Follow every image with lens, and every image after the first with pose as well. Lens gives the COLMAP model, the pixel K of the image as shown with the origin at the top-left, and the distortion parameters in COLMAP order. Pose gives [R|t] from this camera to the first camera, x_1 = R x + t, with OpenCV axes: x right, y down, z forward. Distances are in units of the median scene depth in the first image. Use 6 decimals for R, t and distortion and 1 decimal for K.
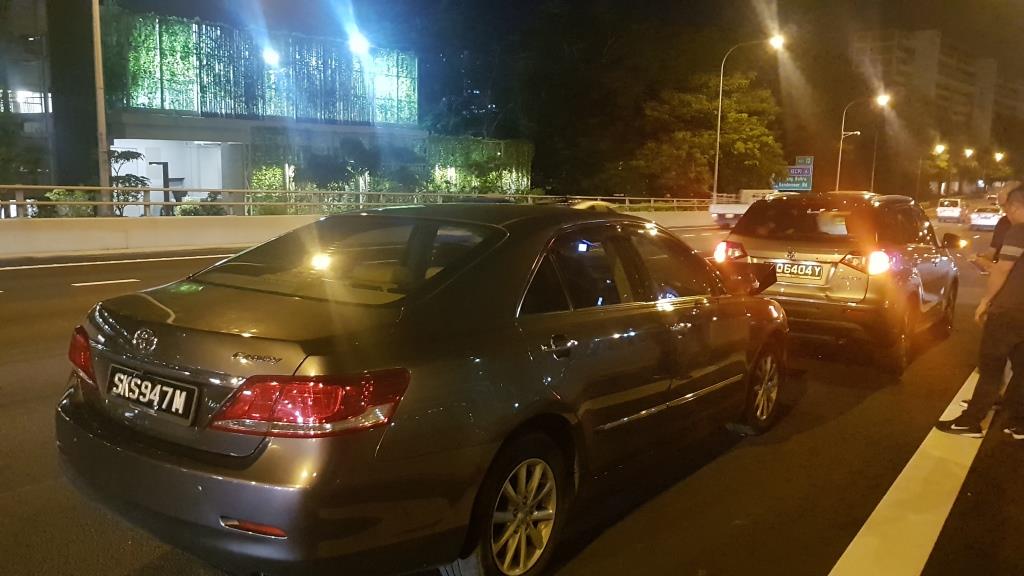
lens RADIAL K [[801.2, 0, 501.8], [0, 801.2, 286.9], [0, 0, 1]] dist [-0.007771, -0.013301]
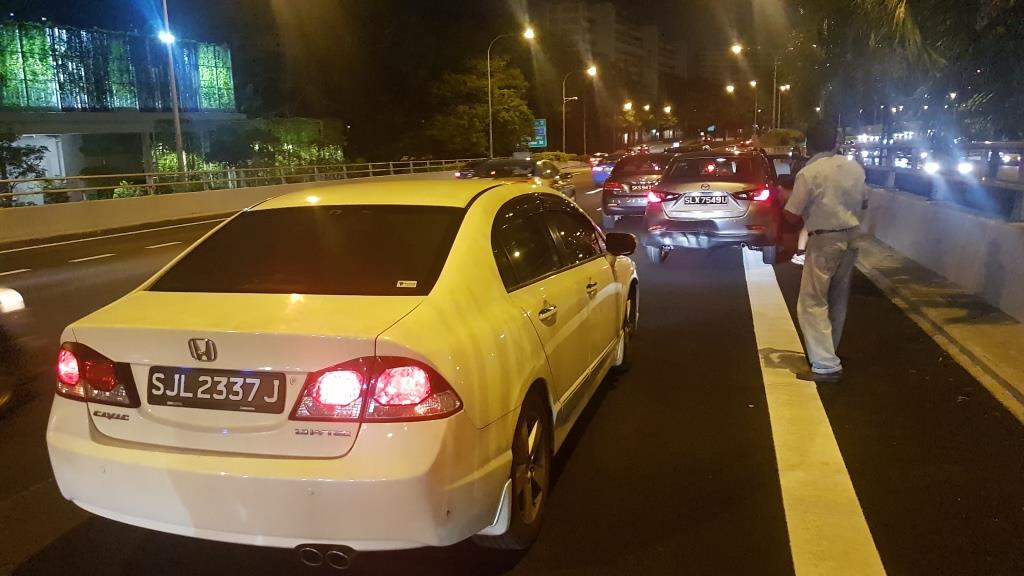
lens RADIAL K [[803.4, 0, 491.1], [0, 803.4, 283.0], [0, 0, 1]] dist [-0.008548, -0.005316]
pose [[0.938484, -0.113125, 0.326267, -0.190734], [0.101244, 0.993437, 0.053228, 0.022502], [-0.330147, -0.016921, 0.943778, -0.229726]]
